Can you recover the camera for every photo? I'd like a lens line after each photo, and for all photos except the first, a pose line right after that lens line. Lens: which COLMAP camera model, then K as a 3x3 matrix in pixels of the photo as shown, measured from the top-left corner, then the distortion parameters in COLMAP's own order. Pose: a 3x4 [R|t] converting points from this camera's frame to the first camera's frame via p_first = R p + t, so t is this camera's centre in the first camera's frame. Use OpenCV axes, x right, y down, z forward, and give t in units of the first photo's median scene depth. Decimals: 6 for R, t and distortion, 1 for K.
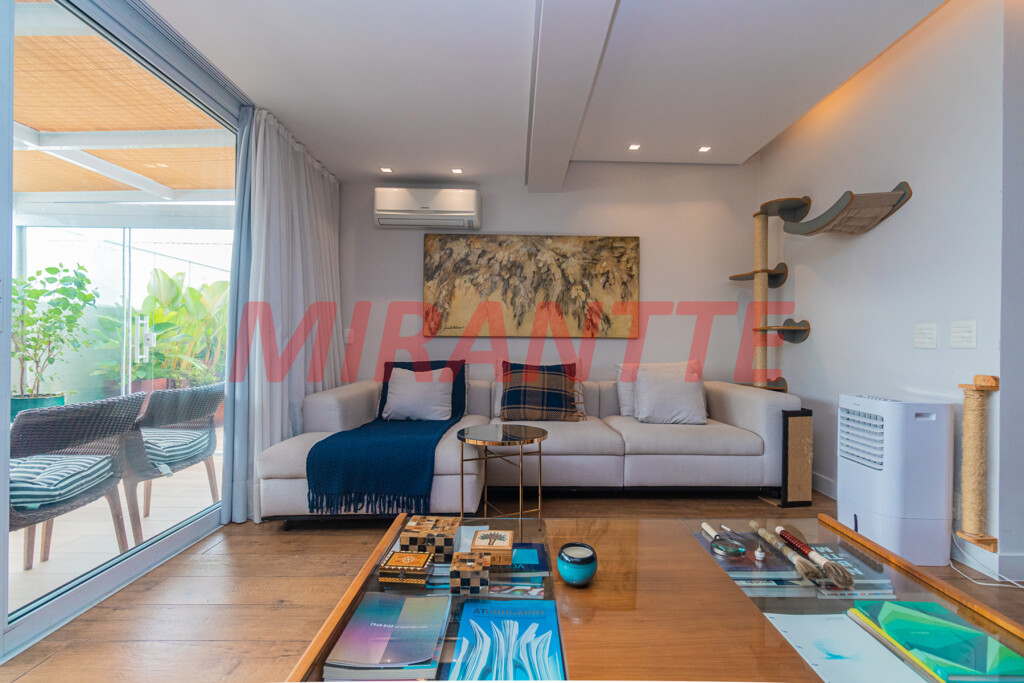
lens RADIAL K [[480.7, 0, 530.0], [0, 480.7, 343.7], [0, 0, 1]] dist [-0.001921, 0.000205]
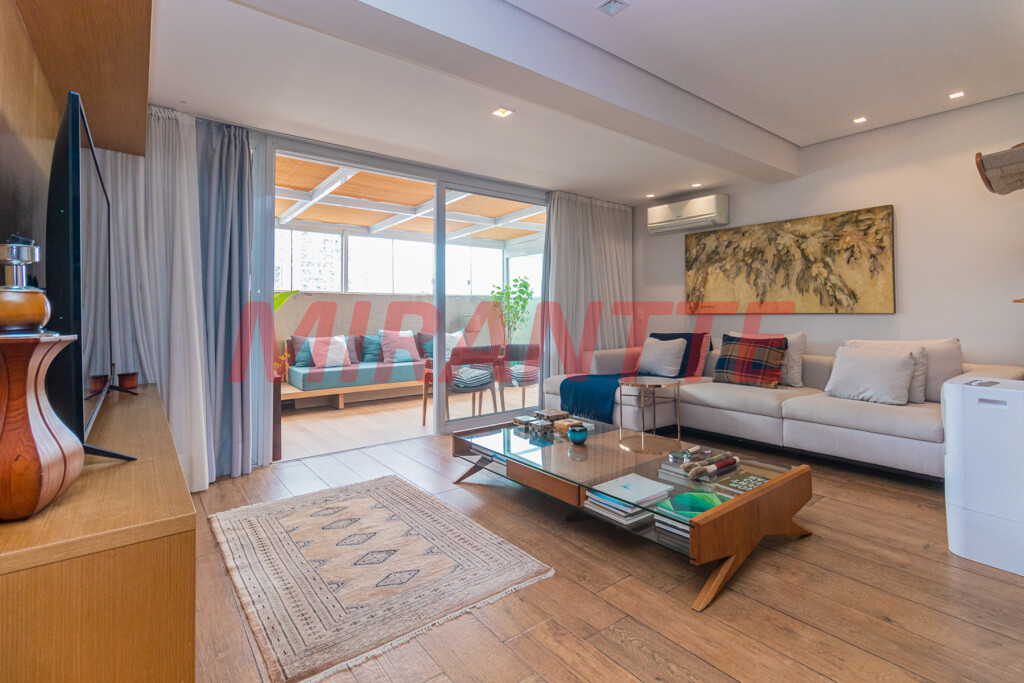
lens RADIAL K [[480.9, 0, 514.3], [0, 480.9, 305.4], [0, 0, 1]] dist [-0.000696, 0.000049]
pose [[0.605300, -0.025264, -0.795597, 0.524947], [0.009467, 0.999654, -0.024541, -0.010977], [0.795941, 0.007323, 0.605330, -0.147656]]
